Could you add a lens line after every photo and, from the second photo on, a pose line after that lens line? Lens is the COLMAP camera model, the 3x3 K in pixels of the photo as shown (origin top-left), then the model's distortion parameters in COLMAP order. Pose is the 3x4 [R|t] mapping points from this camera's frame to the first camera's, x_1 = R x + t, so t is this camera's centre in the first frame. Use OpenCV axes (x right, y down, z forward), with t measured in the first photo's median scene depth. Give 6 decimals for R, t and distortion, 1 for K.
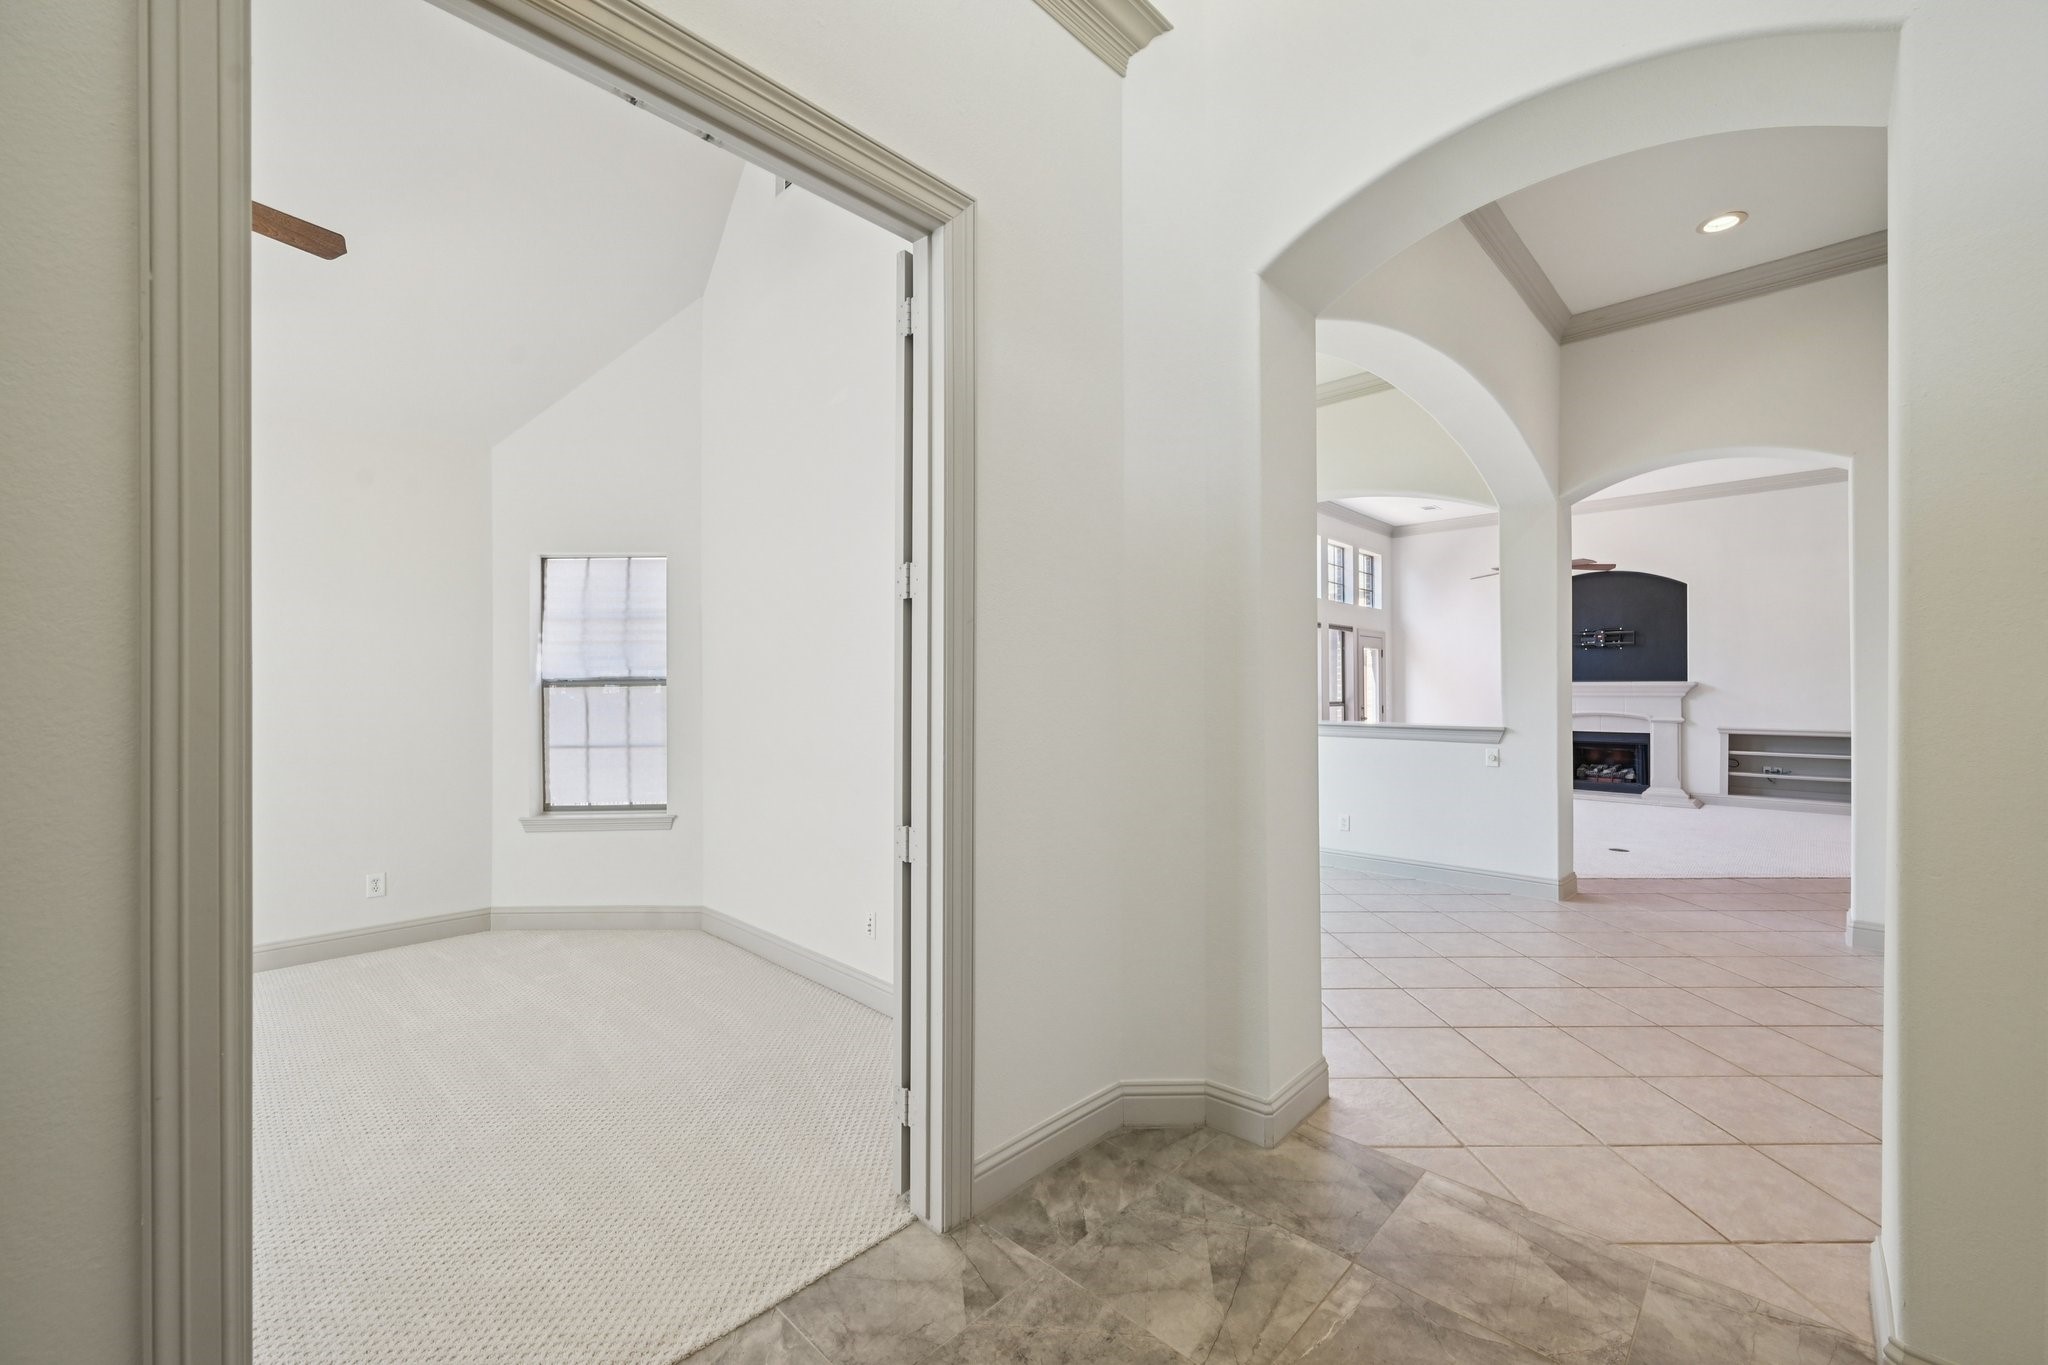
lens RADIAL K [[834.2, 0, 1024.0], [0, 834.2, 685.4], [0, 0, 1]] dist [-0.001392, -0.000241]
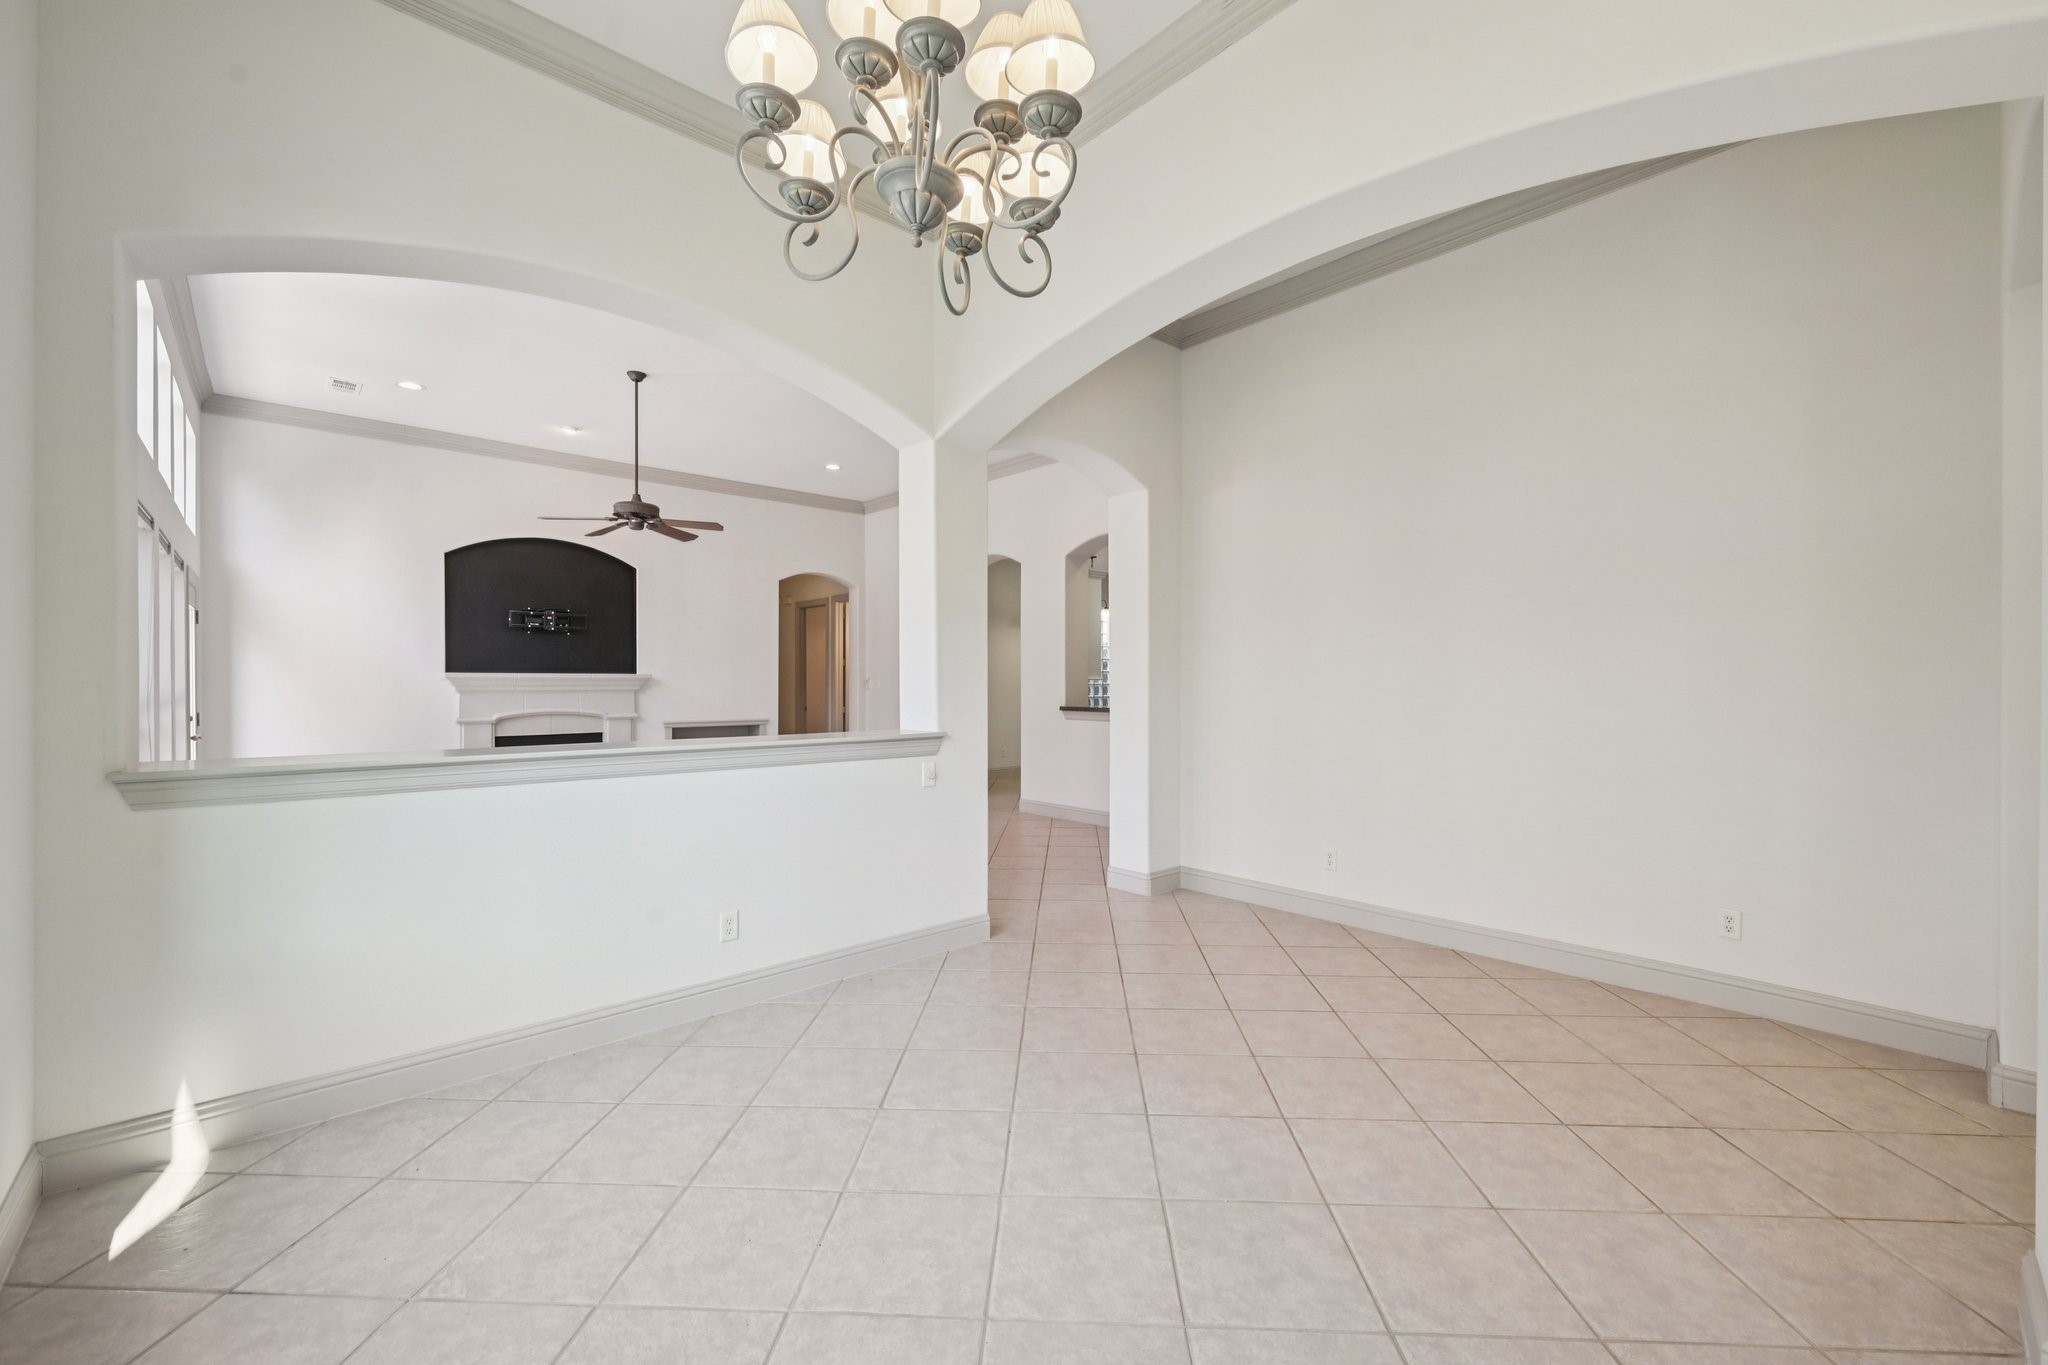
lens RADIAL K [[834.2, 0, 1024.2], [0, 834.2, 684.5], [0, 0, 1]] dist [-0.001392, -0.000241]
pose [[0.064770, -0.004292, 0.997891, -0.099981], [-0.002386, 0.999987, 0.004456, 0.002023], [-0.997897, -0.002670, 0.064759, 0.517029]]
